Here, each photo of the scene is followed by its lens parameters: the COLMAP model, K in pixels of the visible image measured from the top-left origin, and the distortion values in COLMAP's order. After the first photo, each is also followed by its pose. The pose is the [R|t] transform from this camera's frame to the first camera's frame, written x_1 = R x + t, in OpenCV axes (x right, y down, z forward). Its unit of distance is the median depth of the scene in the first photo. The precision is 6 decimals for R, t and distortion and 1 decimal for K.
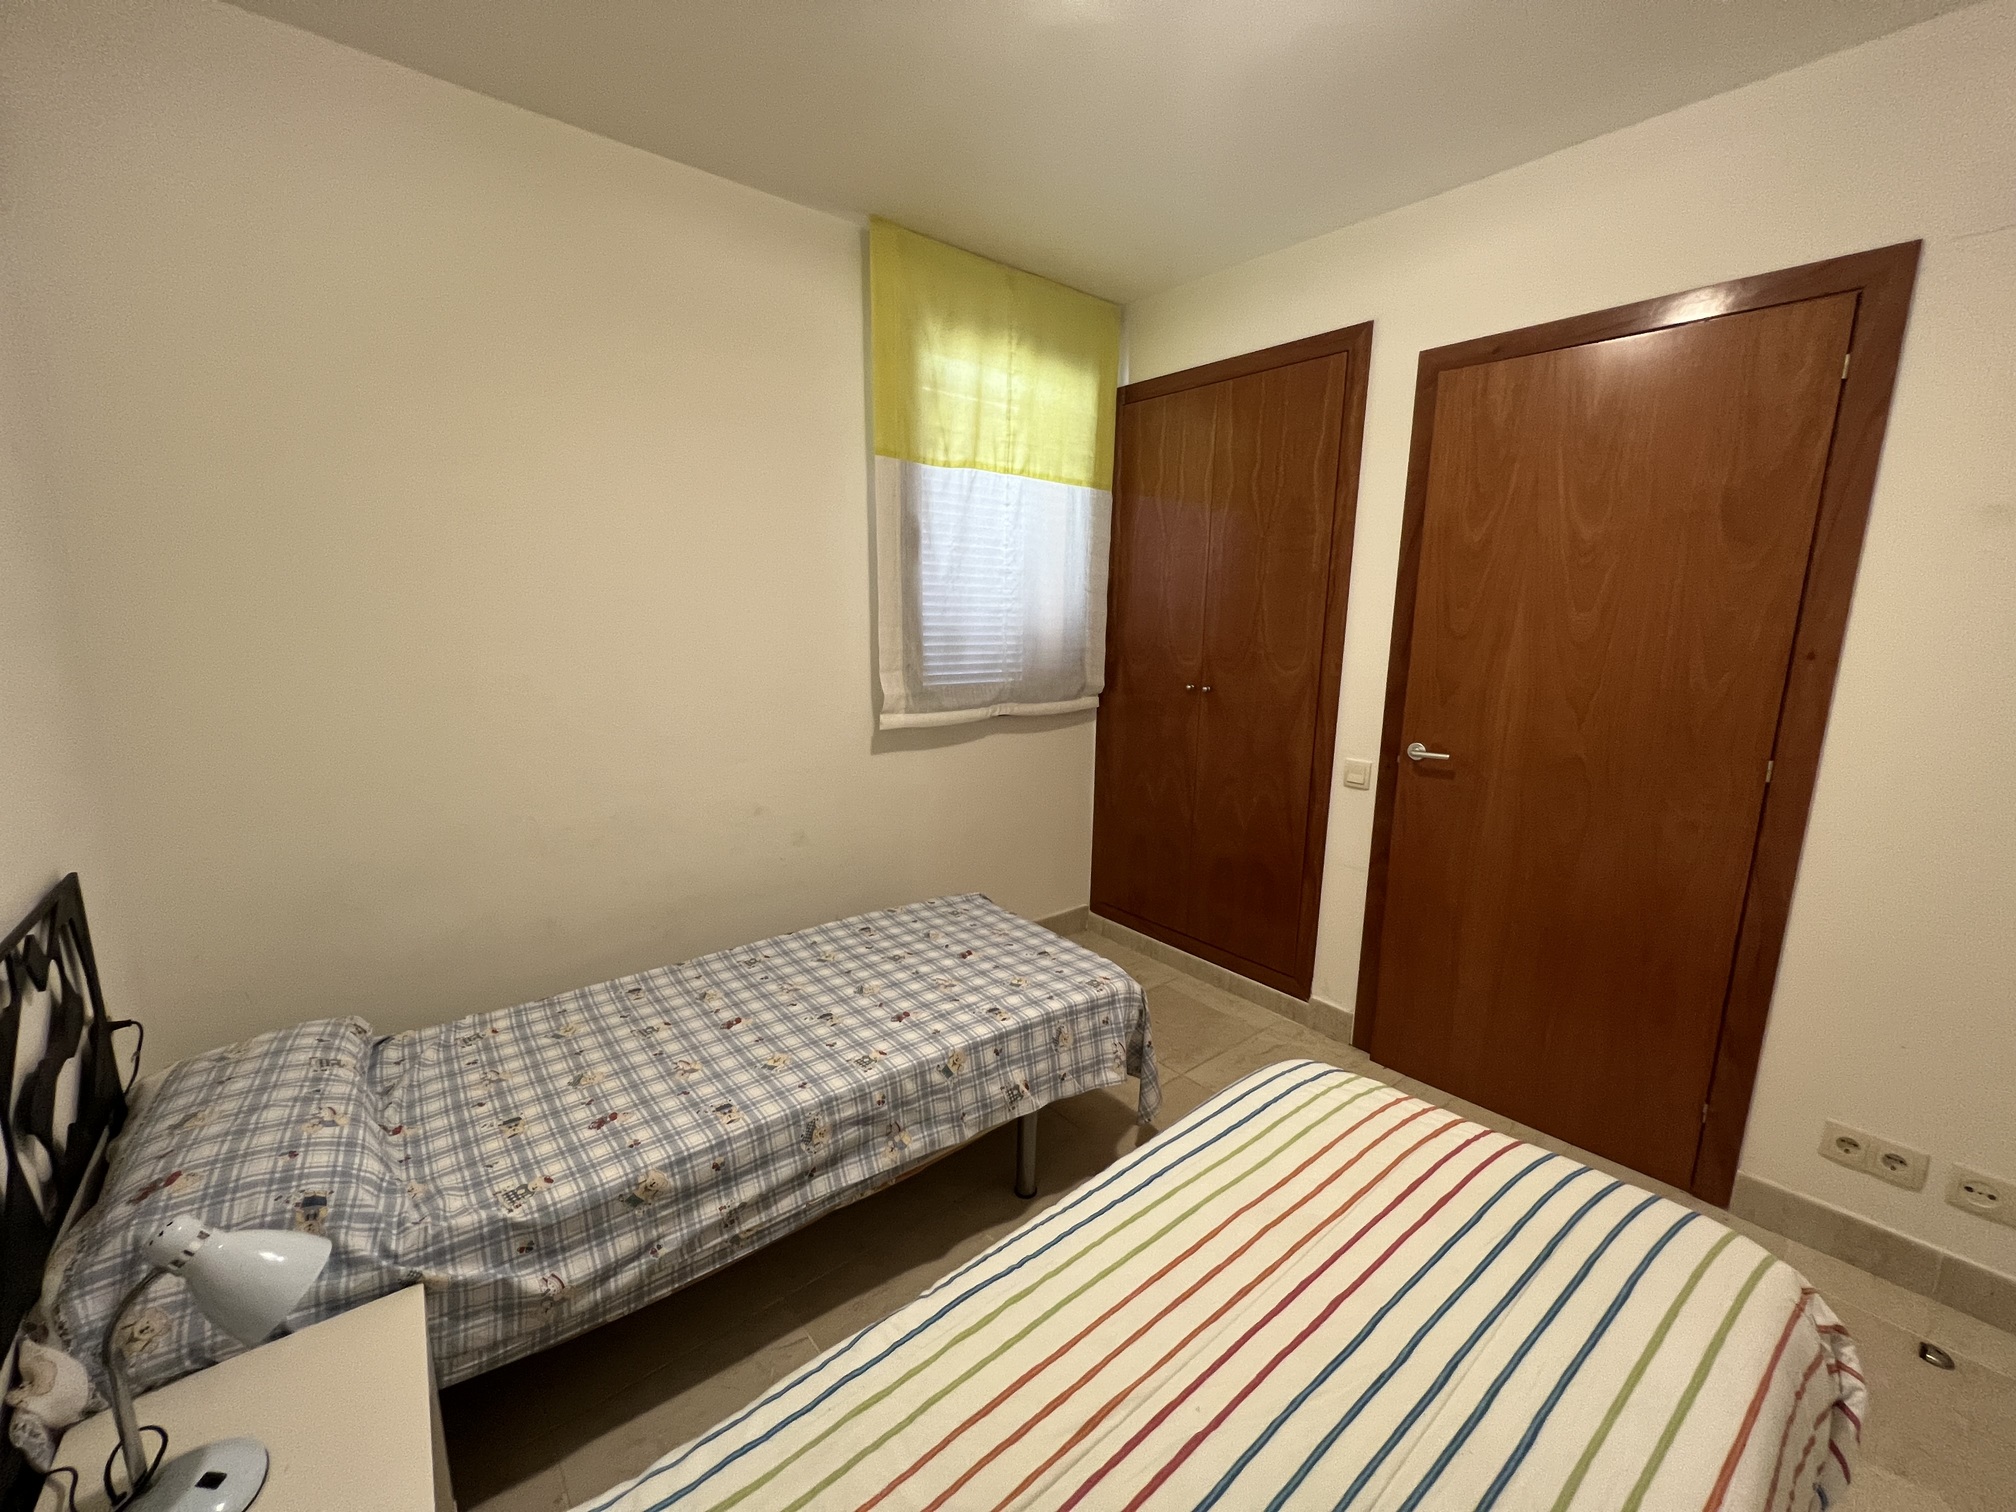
lens RADIAL K [[804.7, 0, 999.7], [0, 804.7, 755.2], [0, 0, 1]] dist [0.000796, -0.000029]
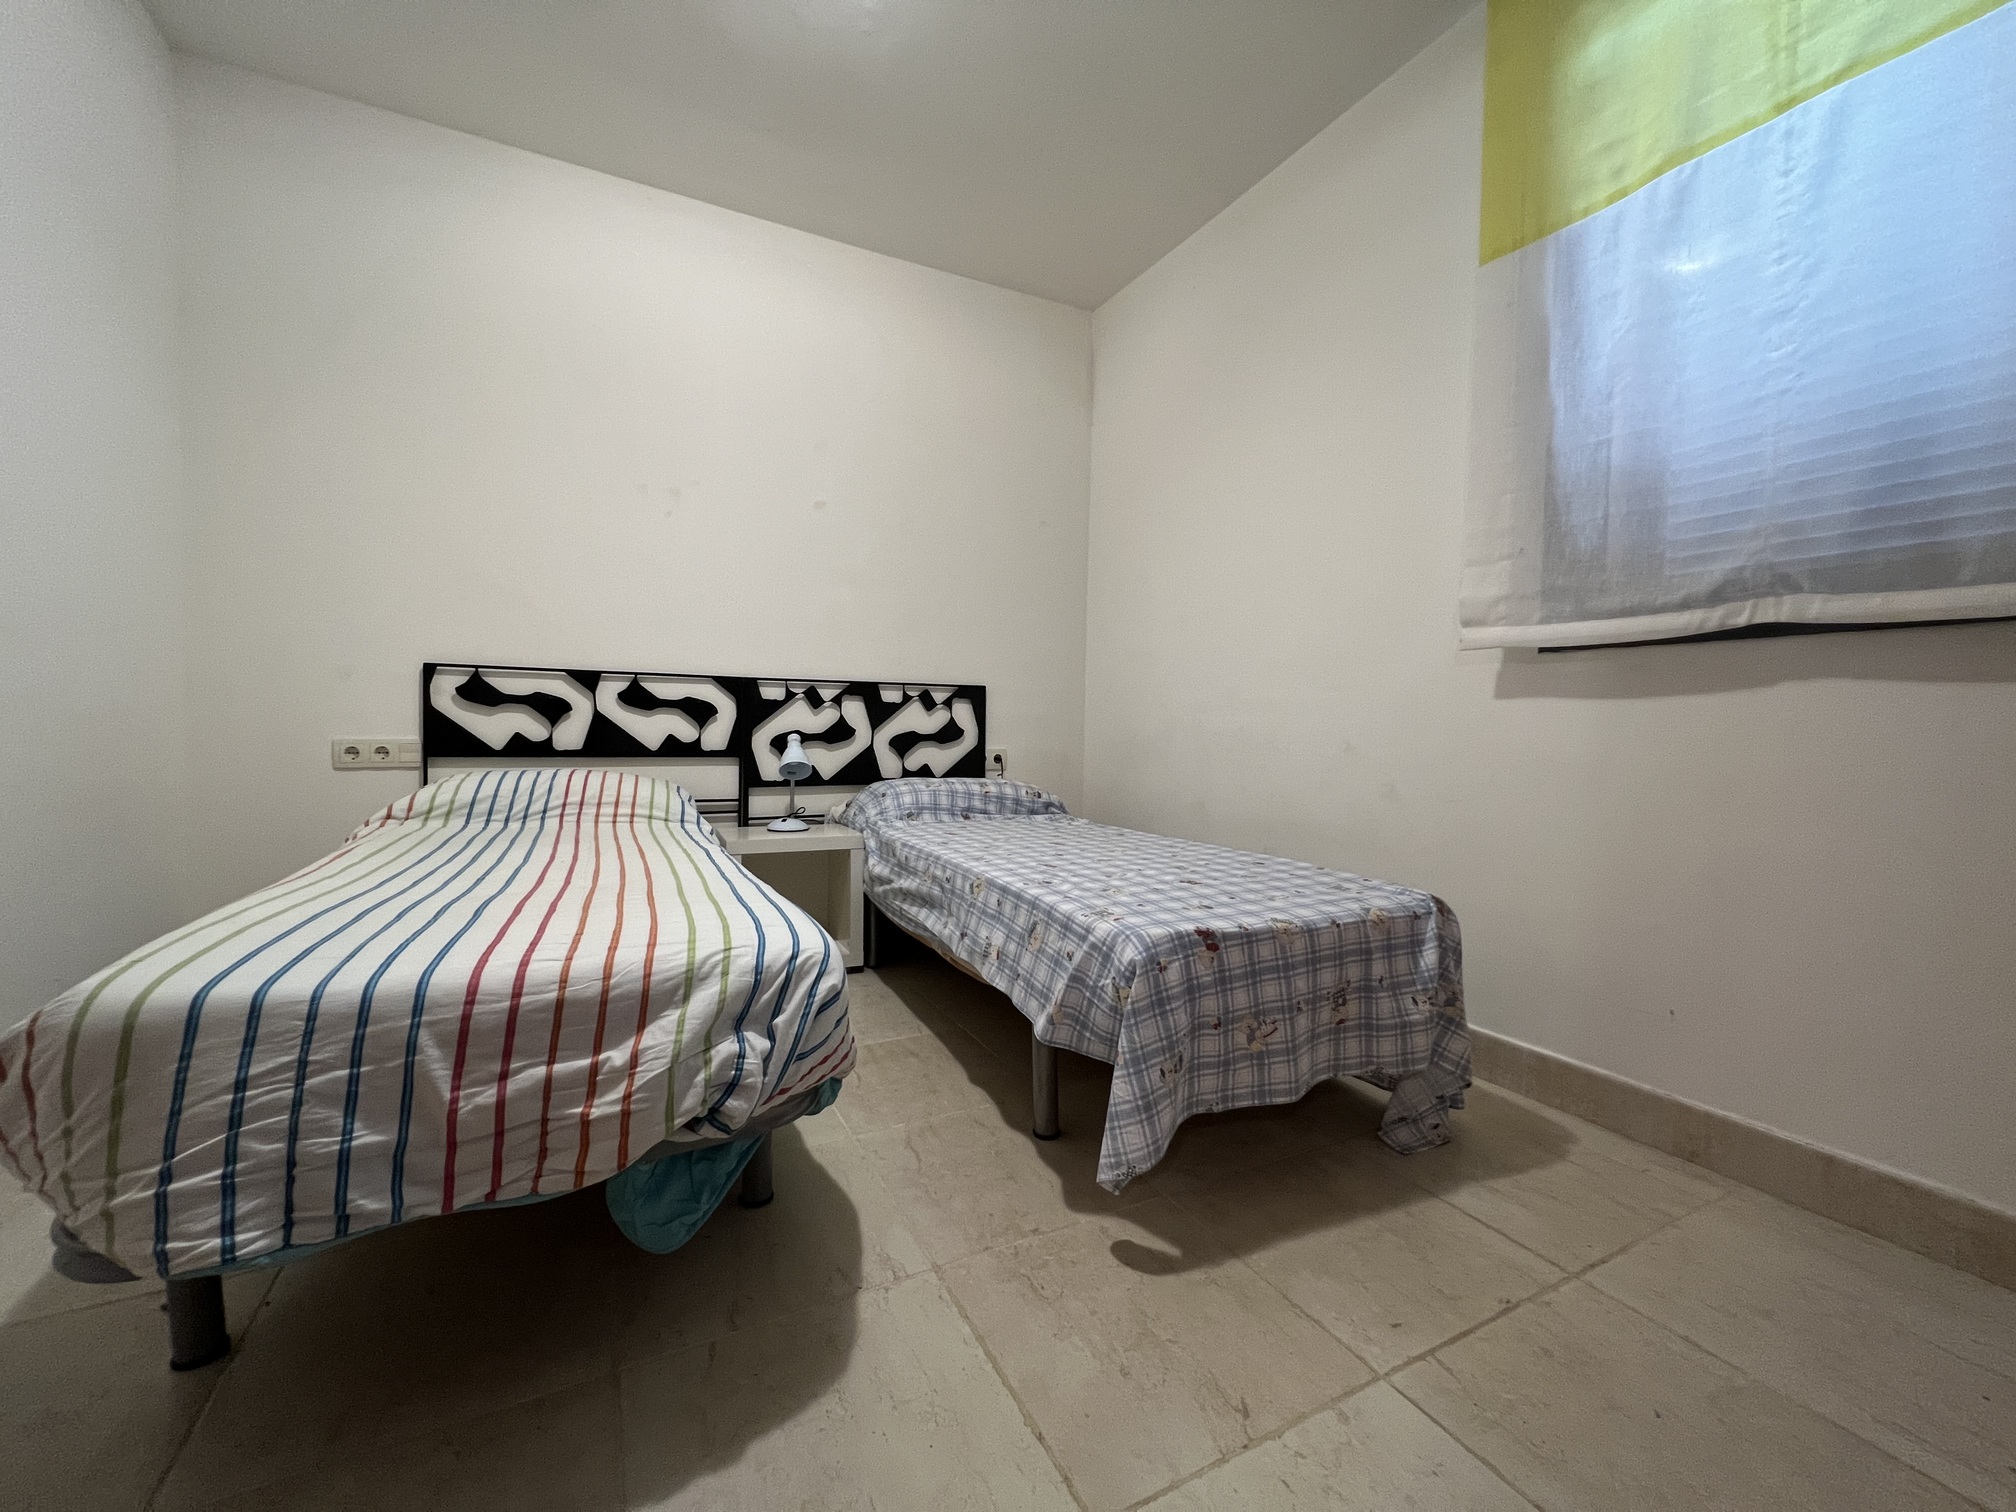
lens RADIAL K [[804.7, 0, 1007.1], [0, 804.7, 752.4], [0, 0, 1]] dist [0.000796, -0.000029]
pose [[-0.208881, 0.014255, -0.977837, 0.610764], [-0.201325, 0.977849, 0.057261, 0.094186], [0.956994, 0.208824, -0.201384, 0.775740]]
